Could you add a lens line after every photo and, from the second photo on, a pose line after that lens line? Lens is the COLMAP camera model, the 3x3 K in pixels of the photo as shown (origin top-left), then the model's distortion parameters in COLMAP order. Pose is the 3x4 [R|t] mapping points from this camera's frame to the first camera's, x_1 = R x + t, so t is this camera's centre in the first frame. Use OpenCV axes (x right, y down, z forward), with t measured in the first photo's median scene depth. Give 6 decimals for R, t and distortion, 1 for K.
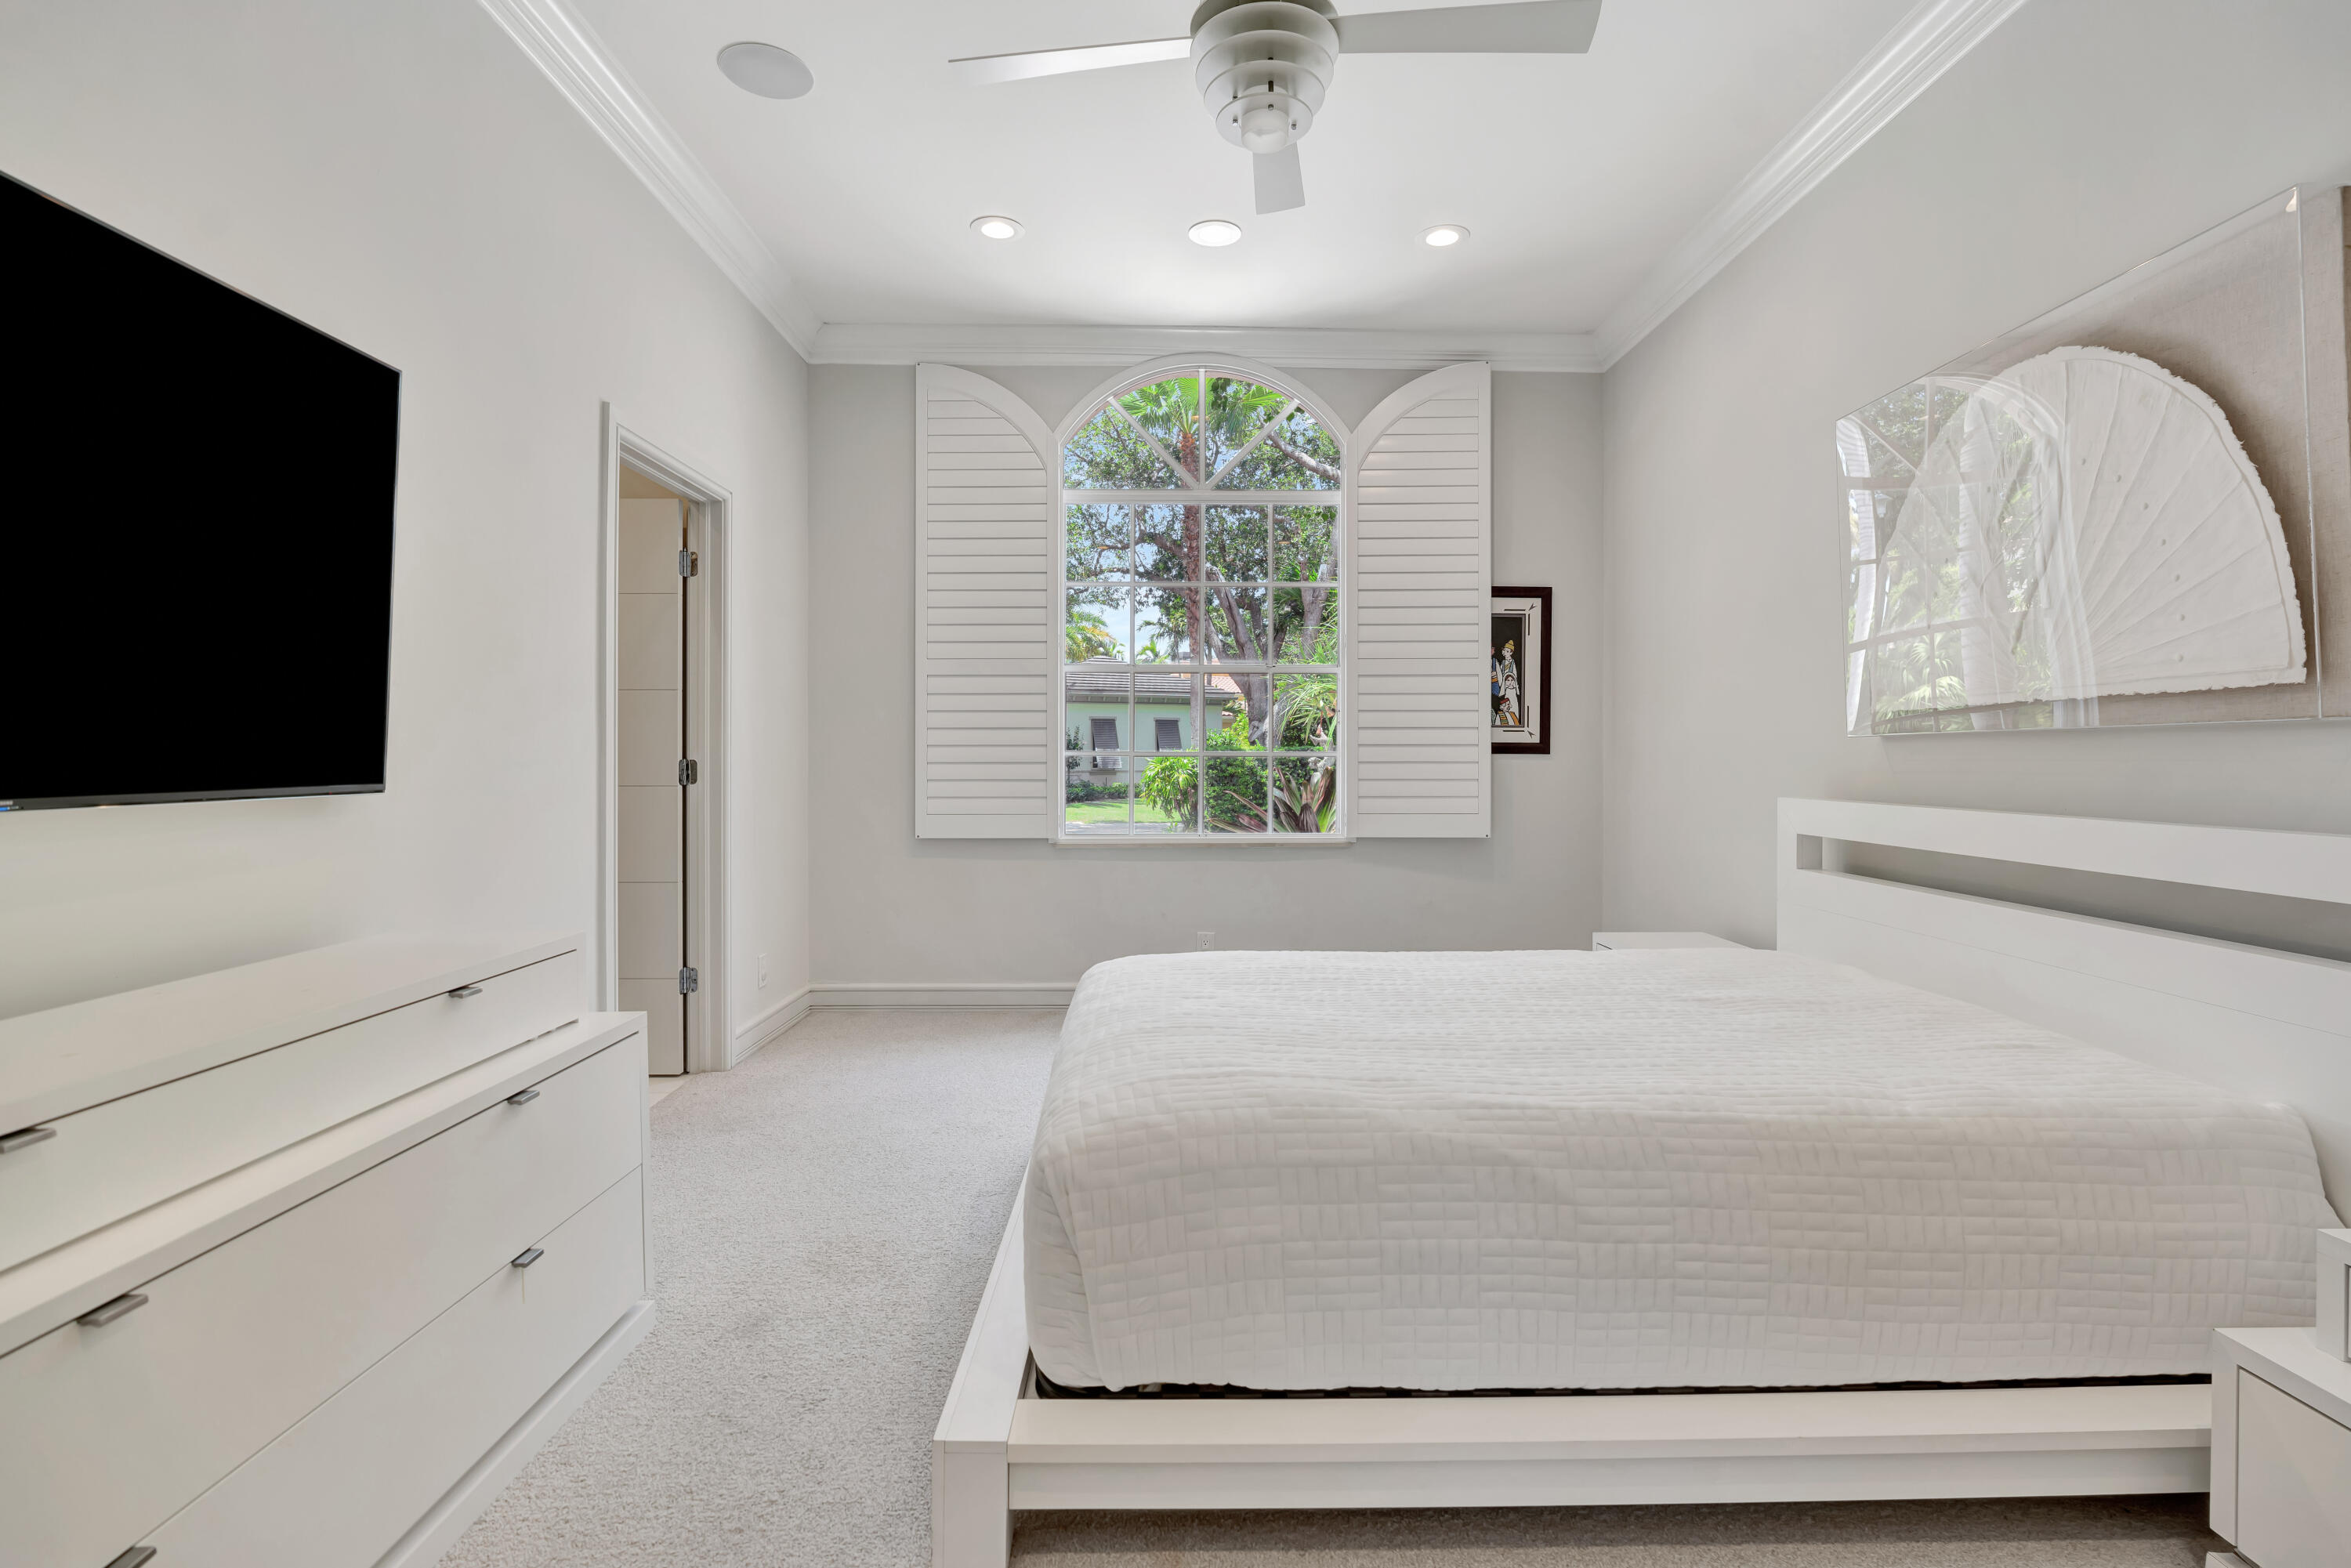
lens RADIAL K [[1117.1, 0, 1177.5], [0, 1117.1, 780.8], [0, 0, 1]] dist [-0.001574, 0.002008]
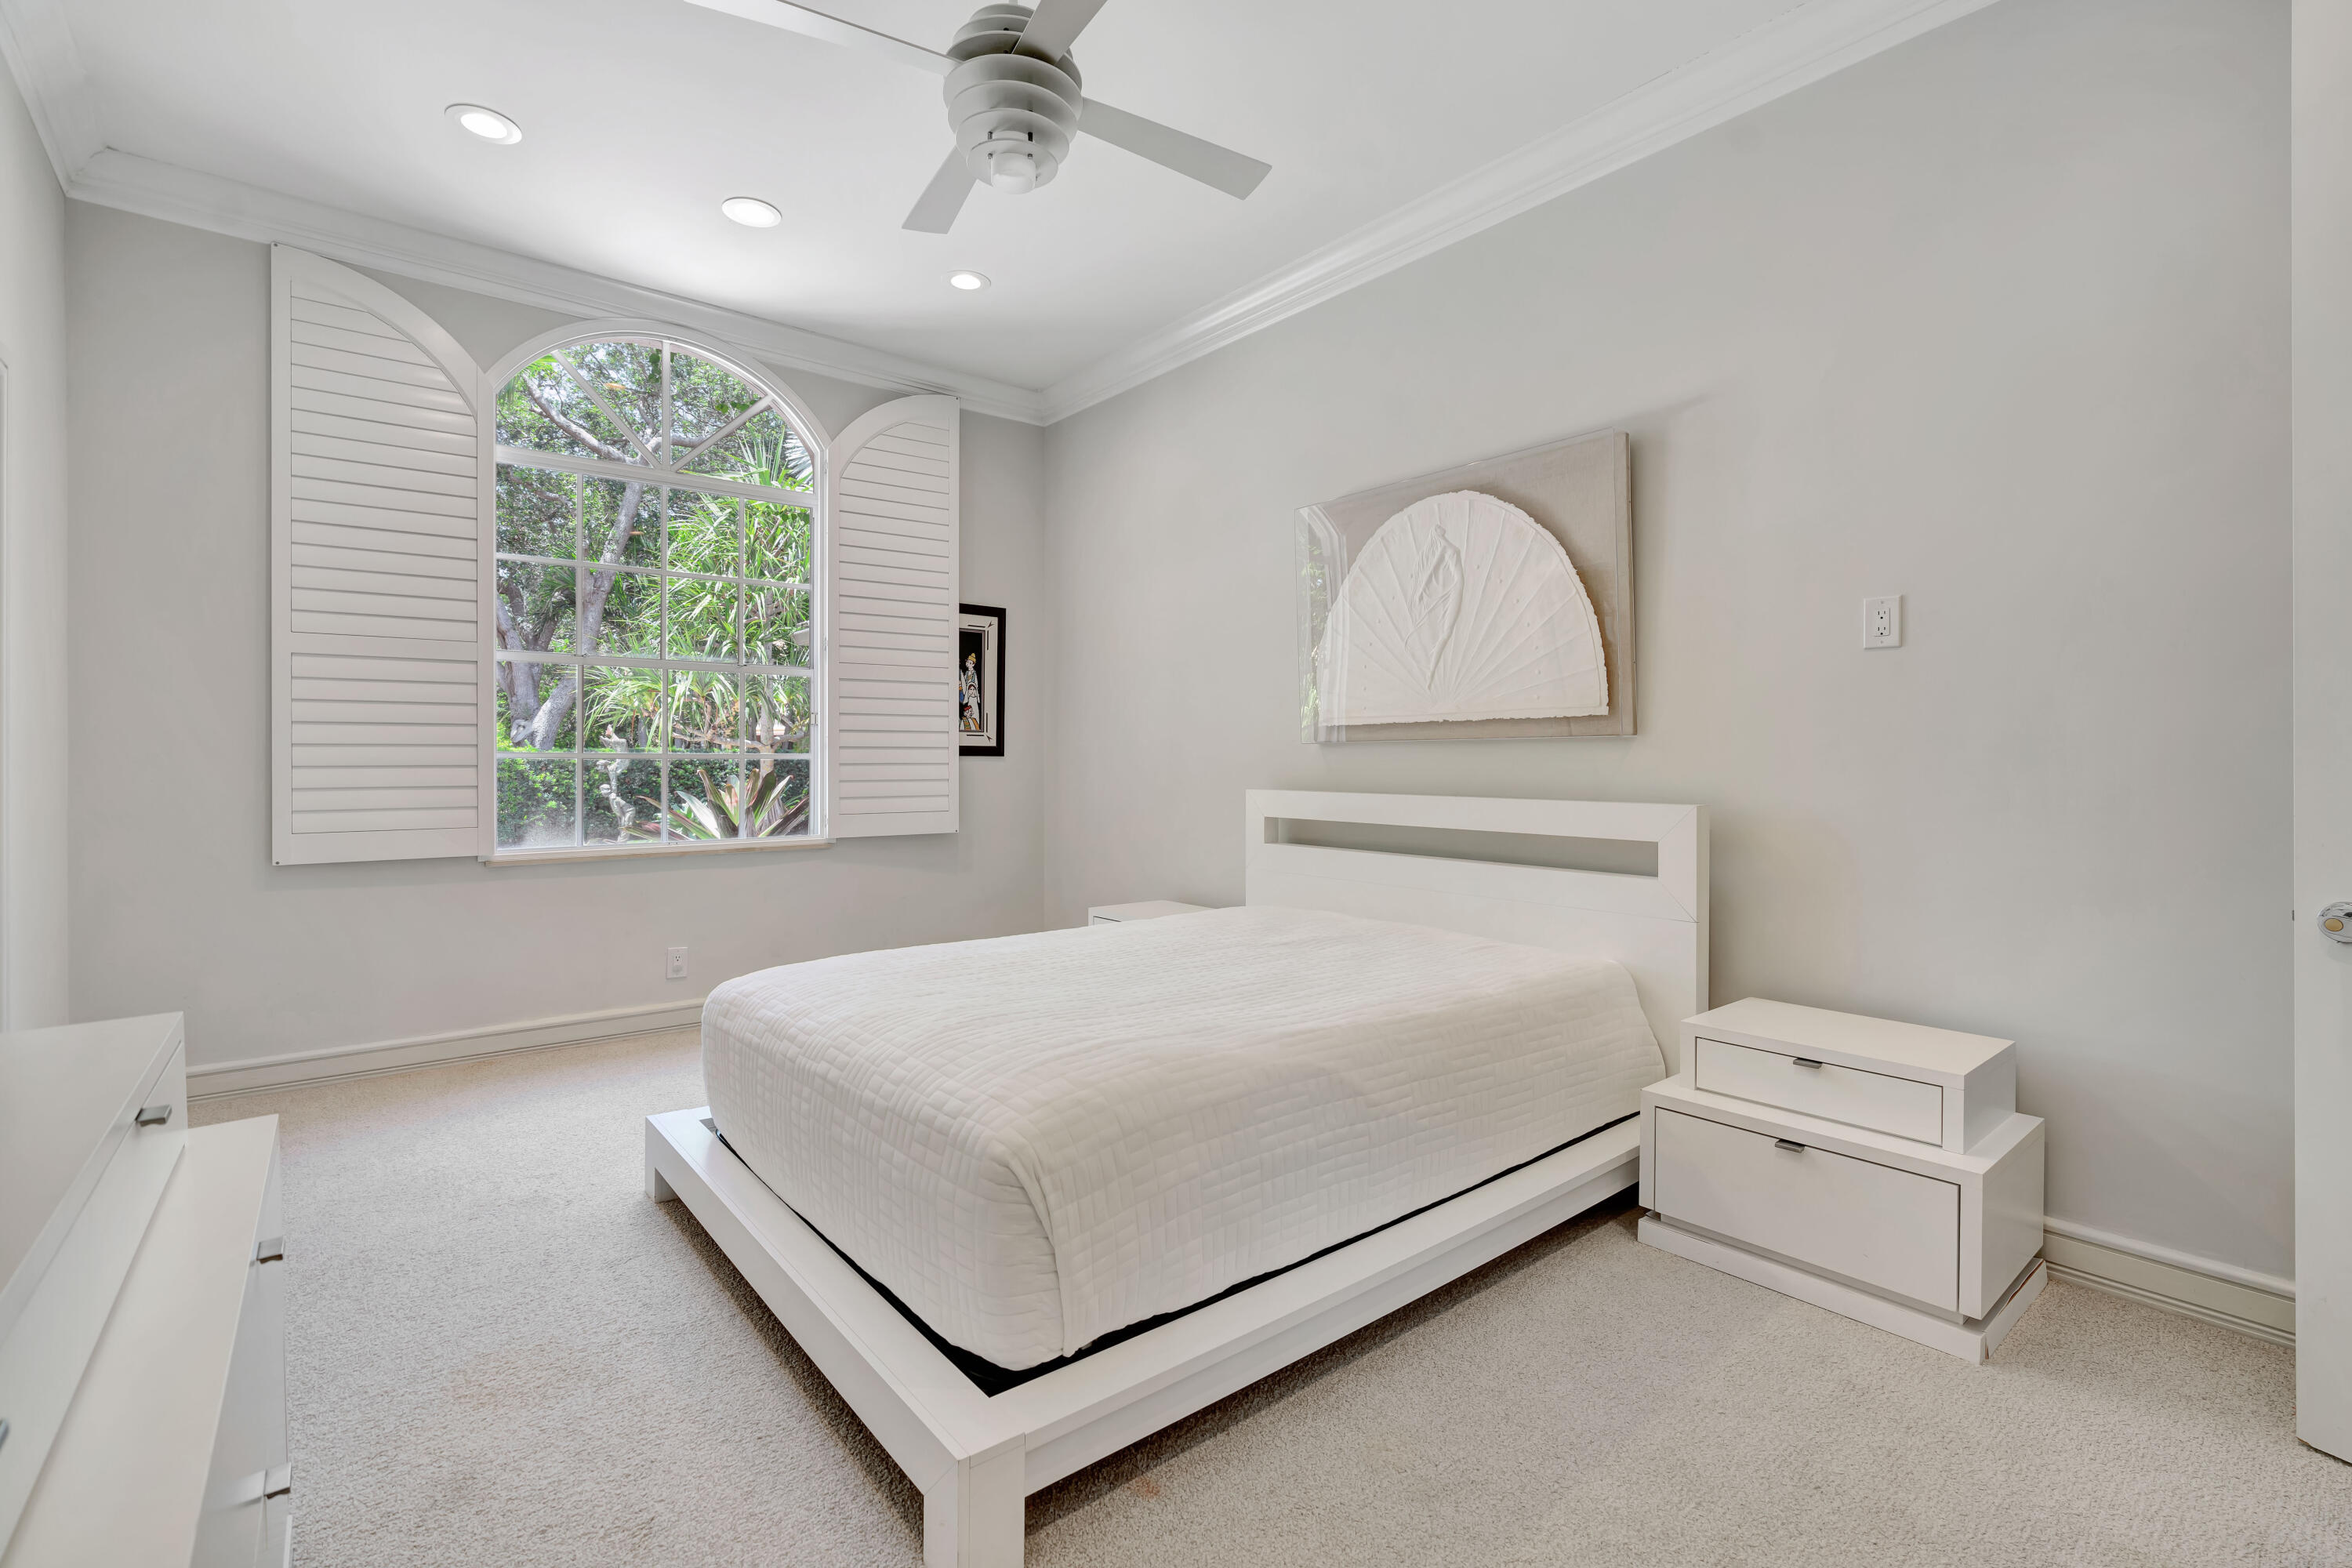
lens RADIAL K [[1065.1, 0, 1176.0], [0, 1065.1, 784.0], [0, 0, 1]] dist [-0.002300, -0.000114]
pose [[0.782957, -0.015251, 0.621888, -0.257622], [0.014102, 0.999878, 0.006766, -0.000893], [-0.621915, 0.003472, 0.783077, 0.062027]]
